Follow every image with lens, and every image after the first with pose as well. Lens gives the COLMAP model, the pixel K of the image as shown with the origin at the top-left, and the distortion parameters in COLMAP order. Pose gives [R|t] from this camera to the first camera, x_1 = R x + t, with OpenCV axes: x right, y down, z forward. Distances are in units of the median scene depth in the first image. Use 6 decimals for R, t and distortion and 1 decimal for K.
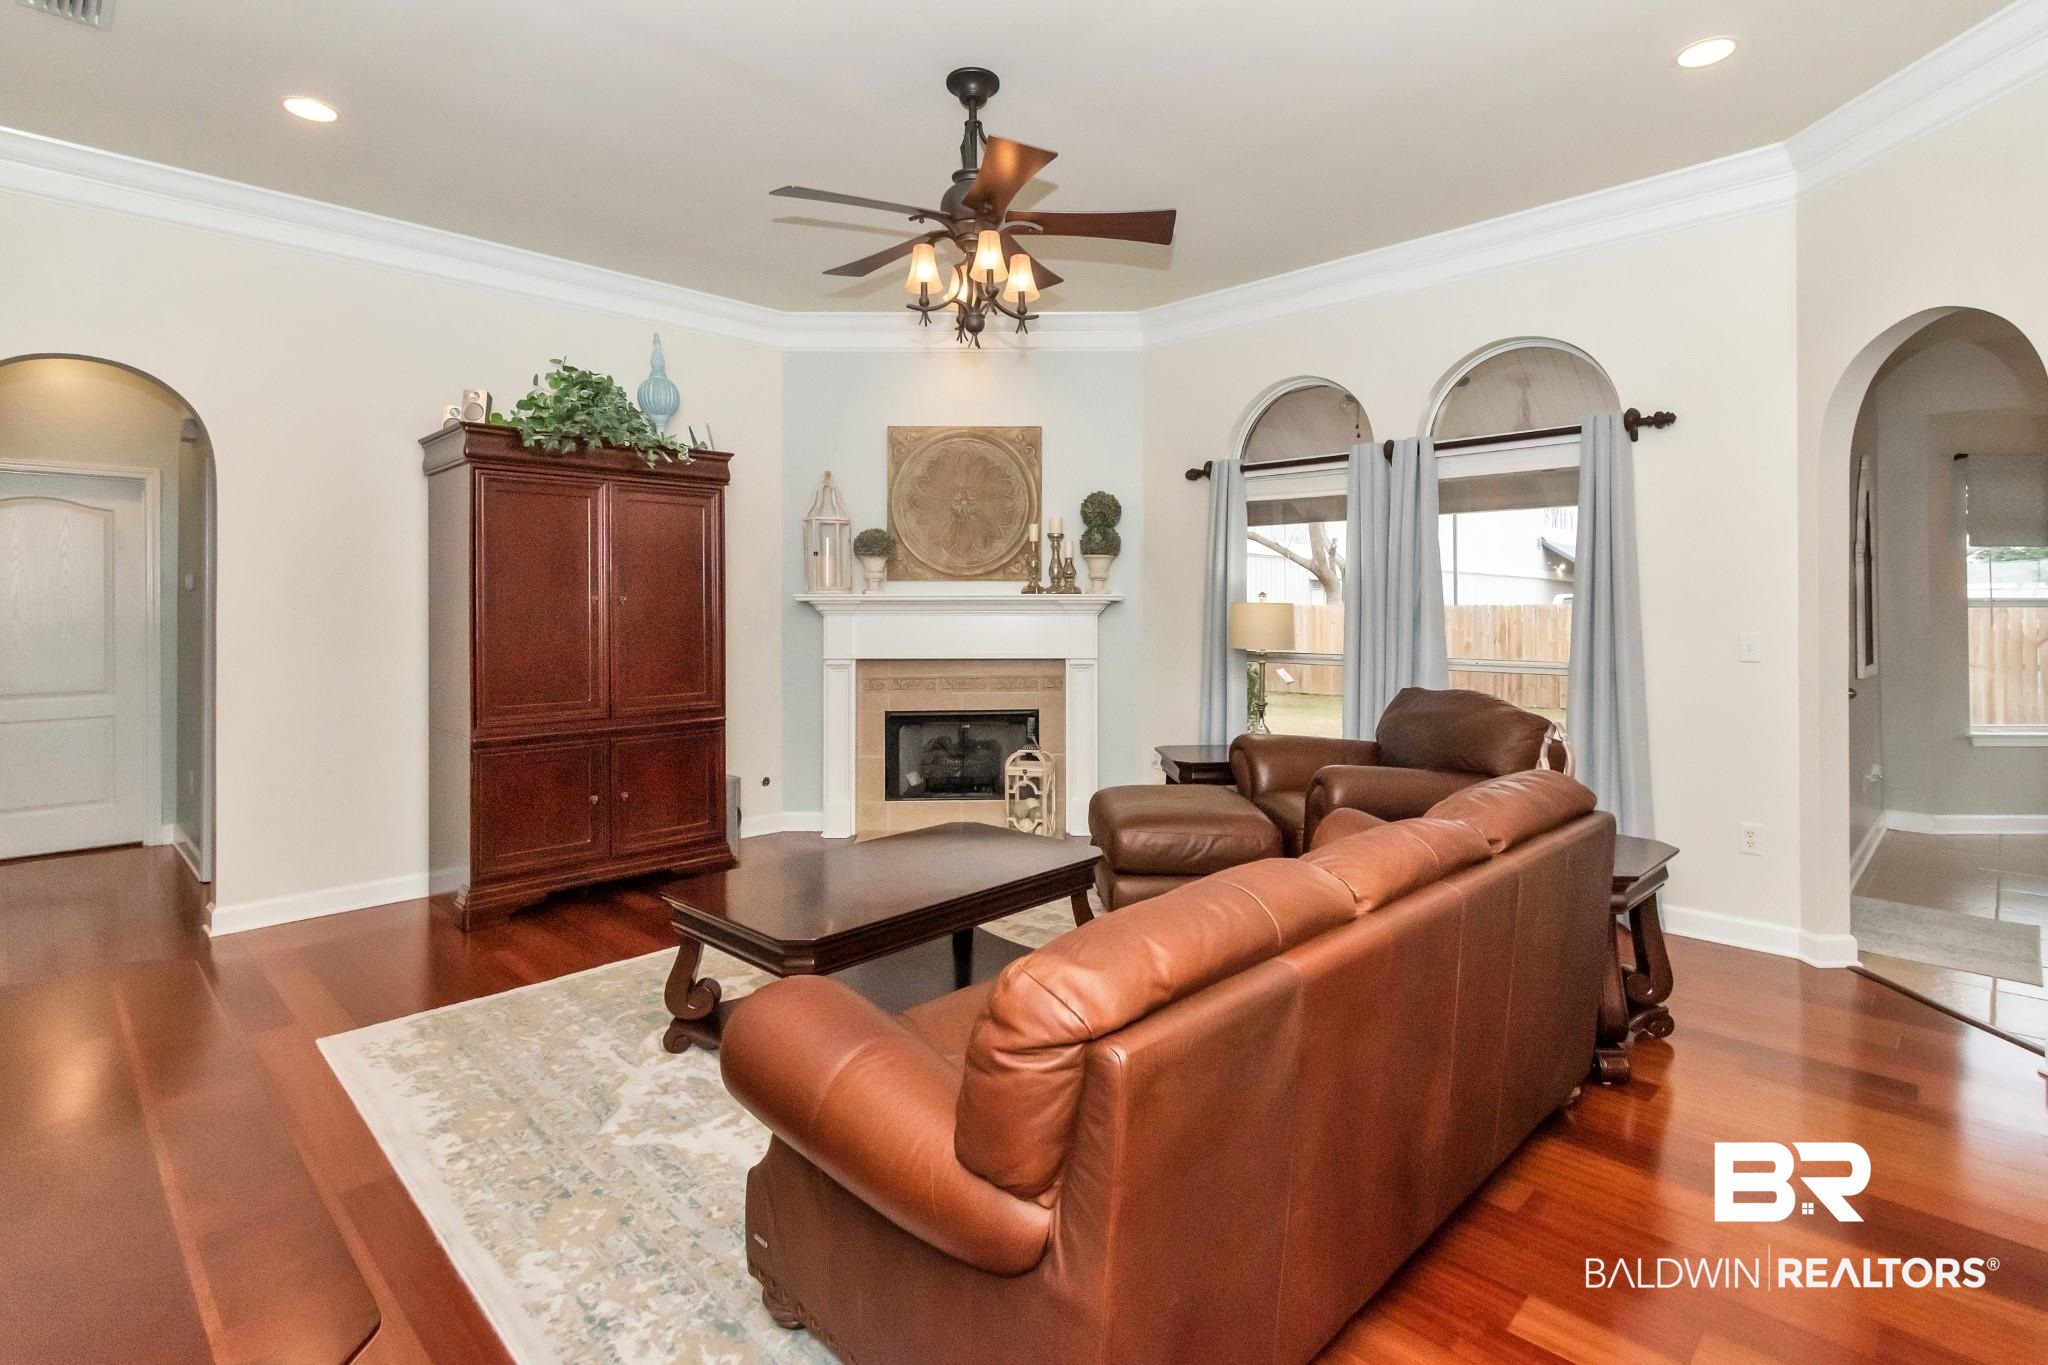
lens RADIAL K [[1010.6, 0, 1035.5], [0, 1010.6, 600.4], [0, 0, 1]] dist [0.001792, 0.000310]
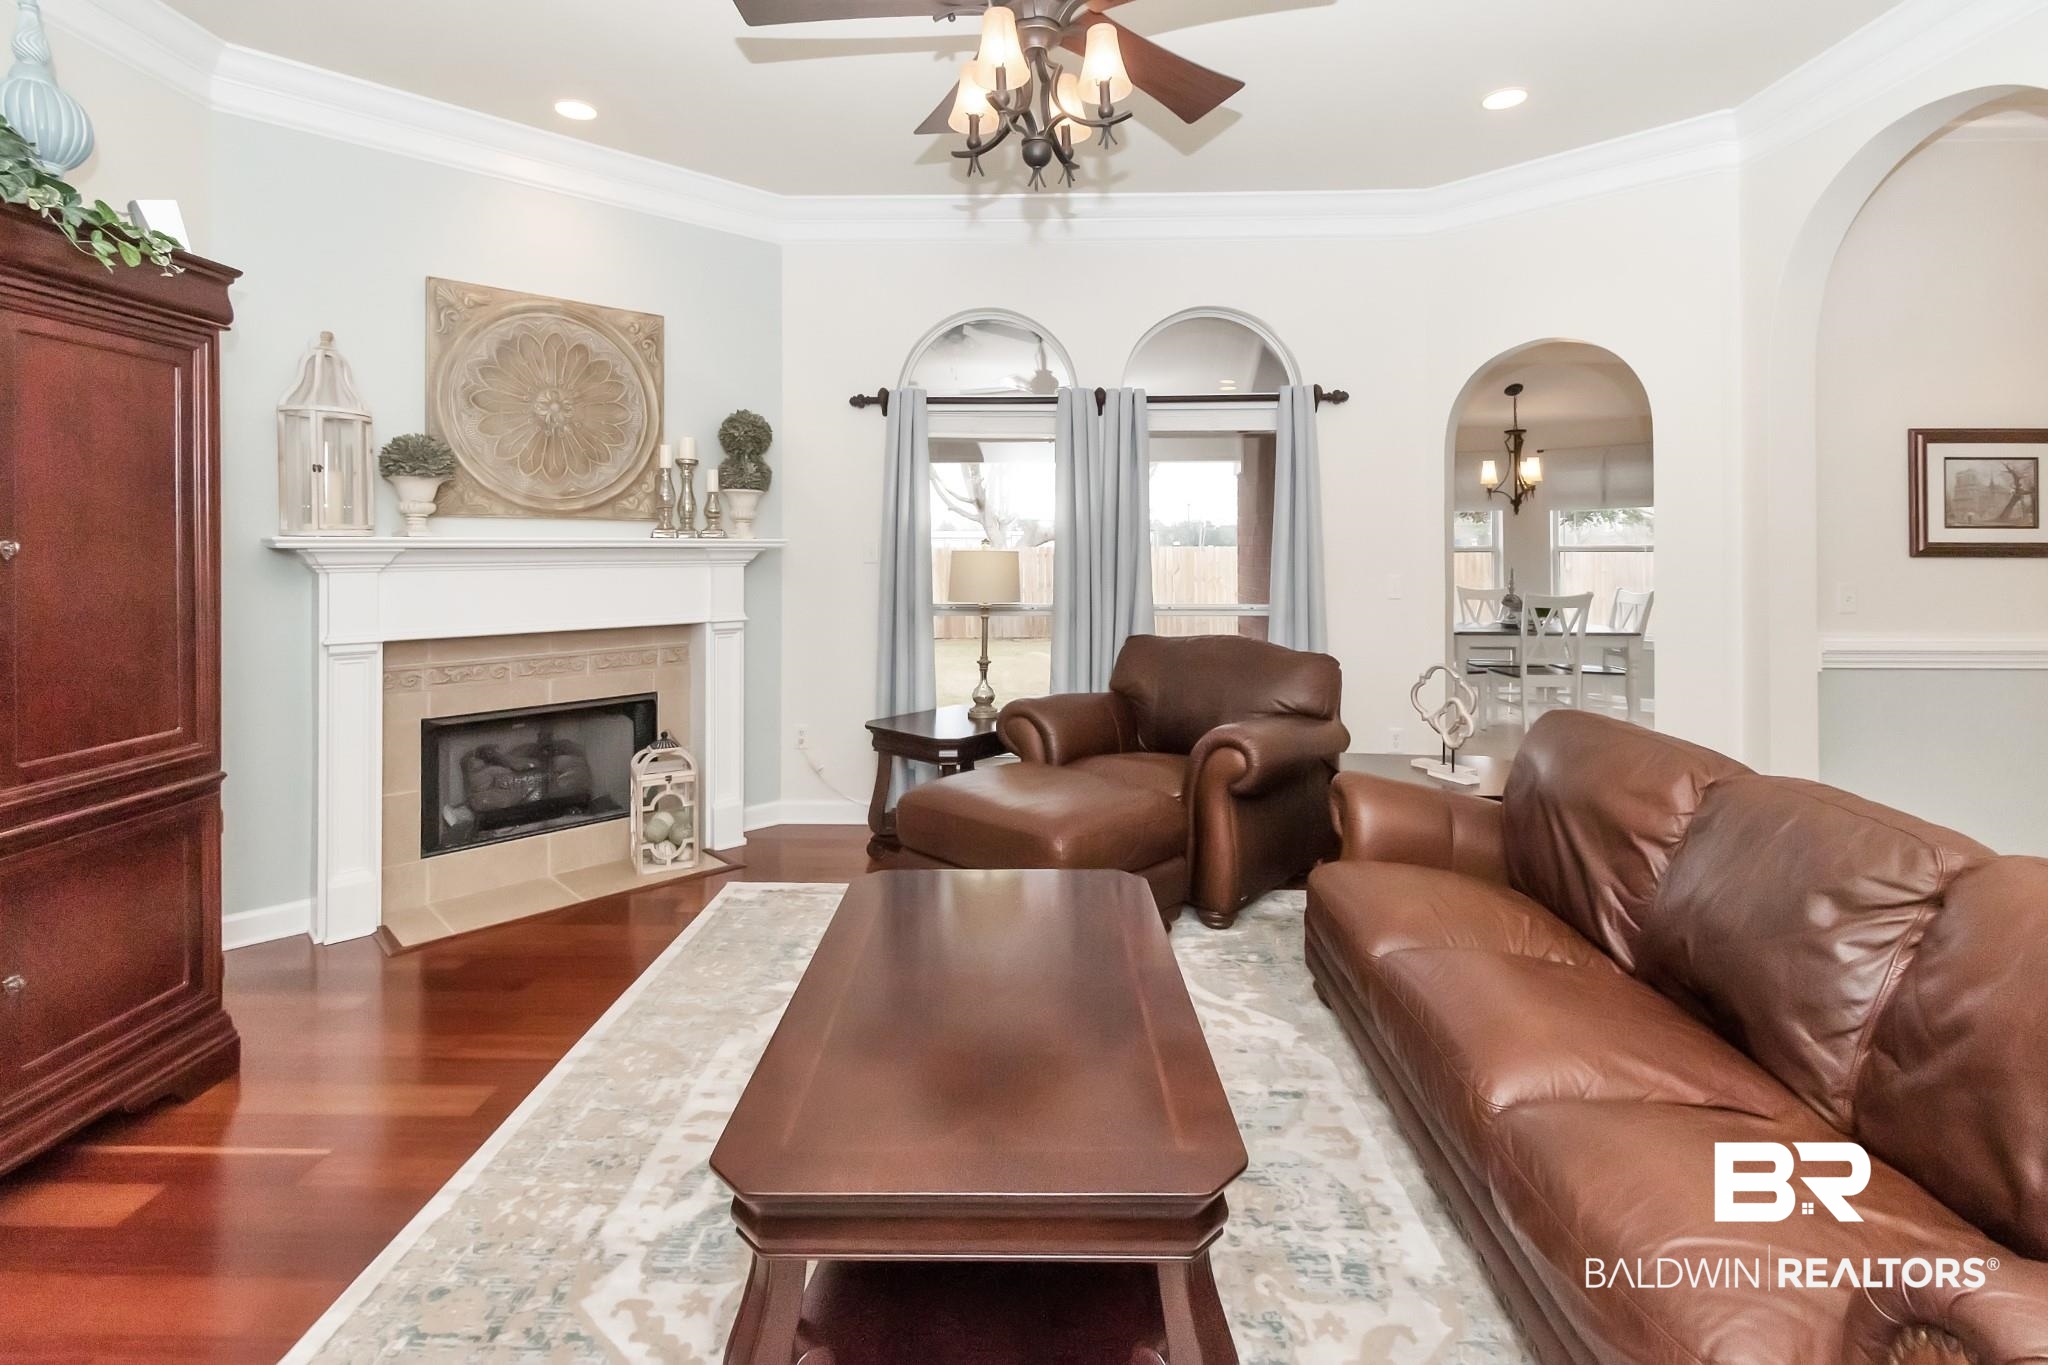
lens RADIAL K [[958.4, 0, 1013.0], [0, 958.4, 542.1], [0, 0, 1]] dist [0.000372, -0.000101]
pose [[0.731654, 0.003754, 0.681666, -0.296580], [-0.004682, 0.999989, -0.000481, -0.004477], [-0.681660, -0.002839, 0.731664, 0.305064]]
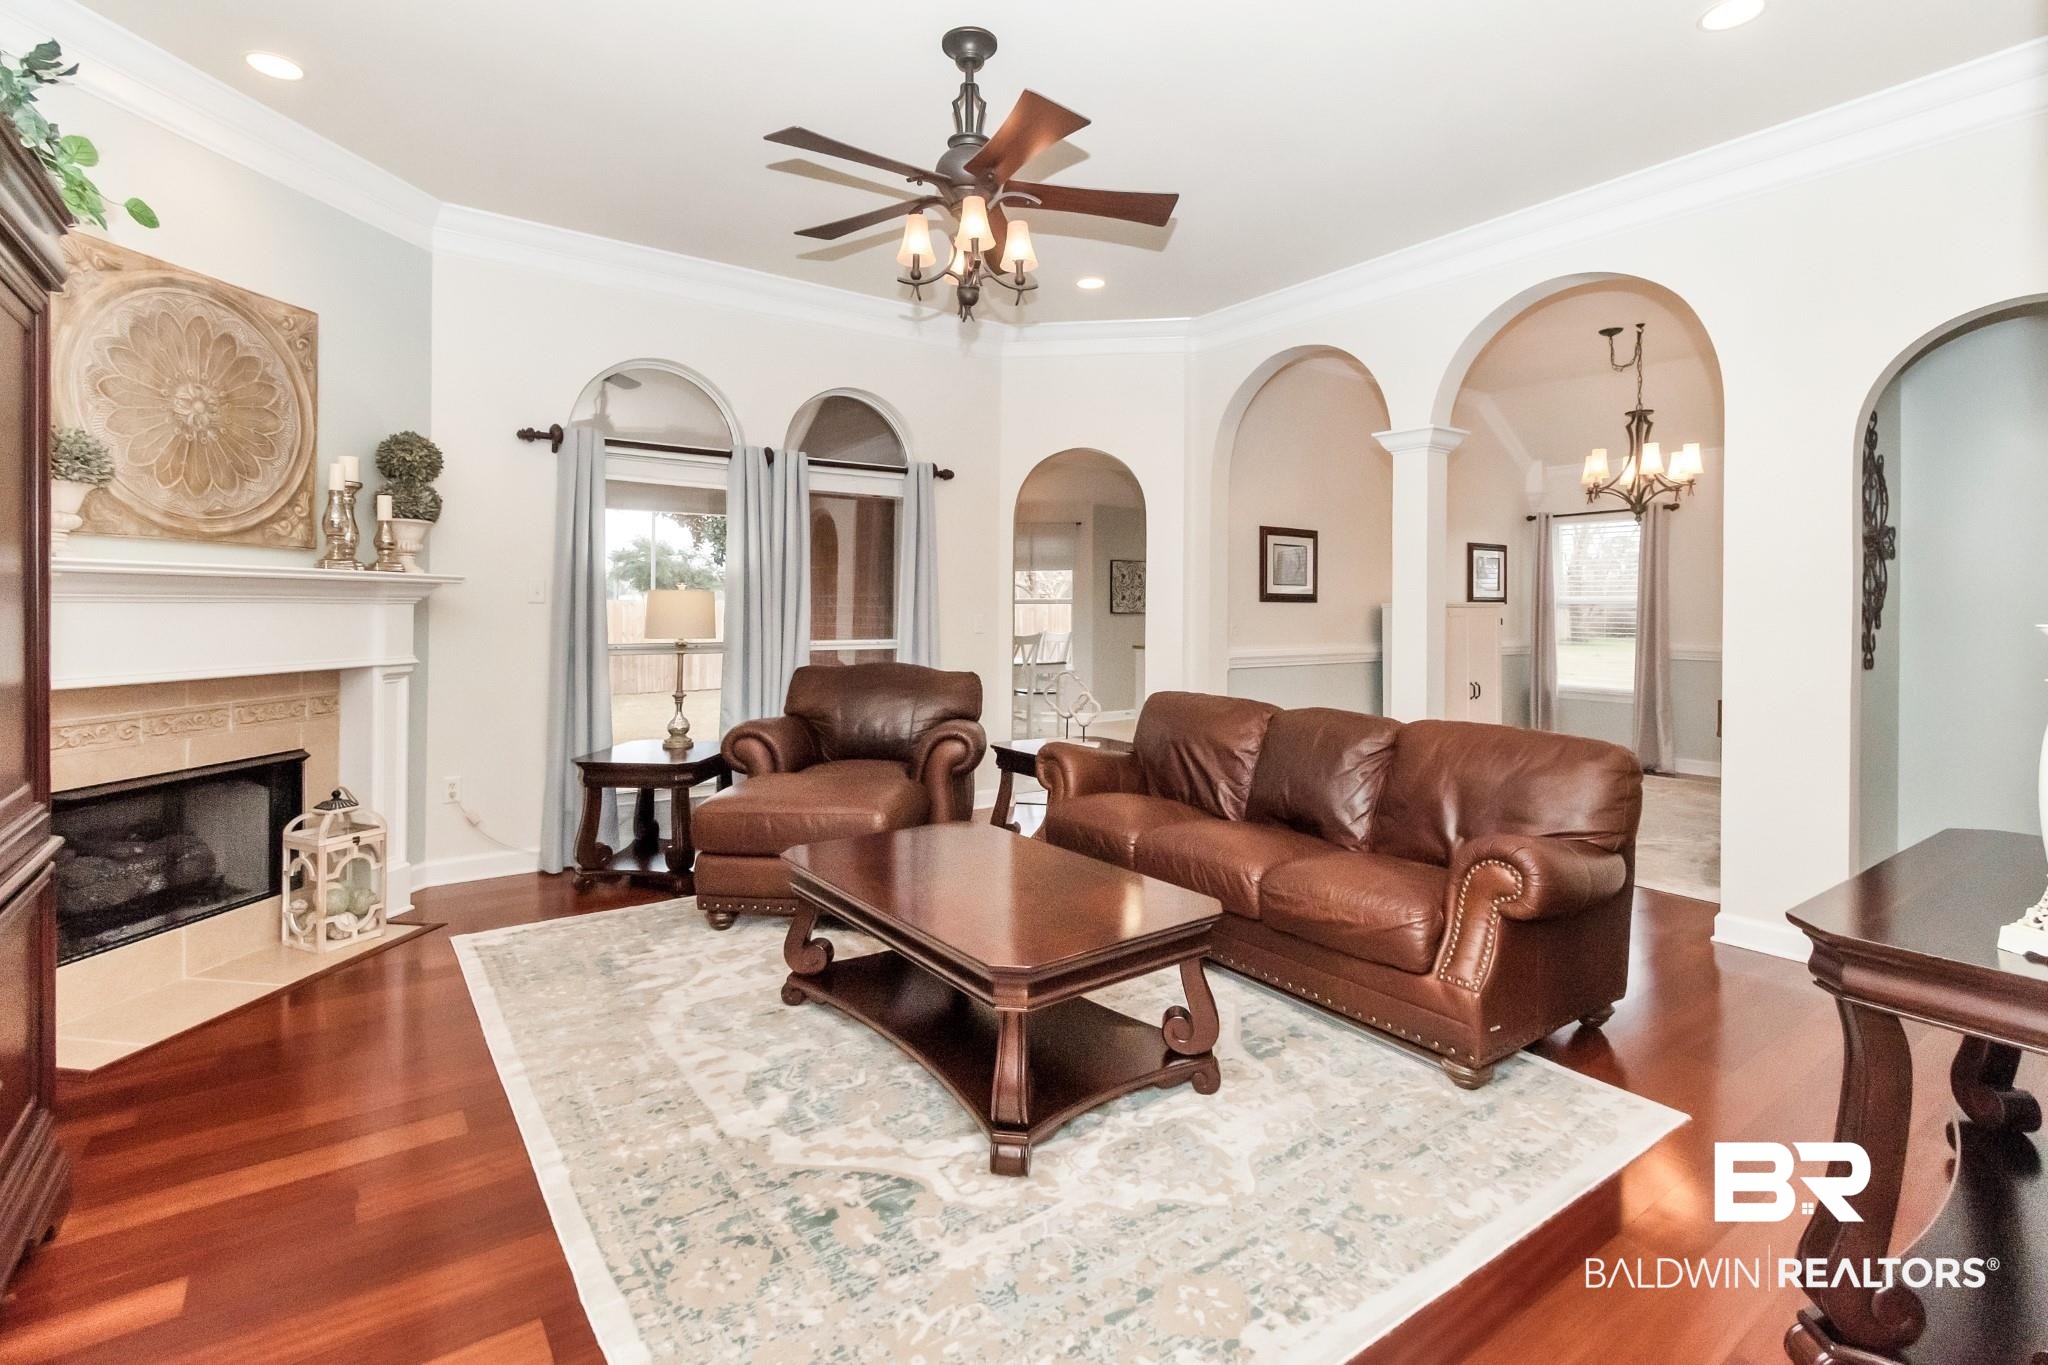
lens RADIAL K [[969.8, 0, 1020.3], [0, 969.8, 609.6], [0, 0, 1]] dist [0.000058, -0.000189]
pose [[0.161474, -0.000822, 0.986877, -0.550964], [-0.011920, 0.999925, 0.002783, 0.012064], [-0.986805, -0.012213, 0.161452, 0.458138]]
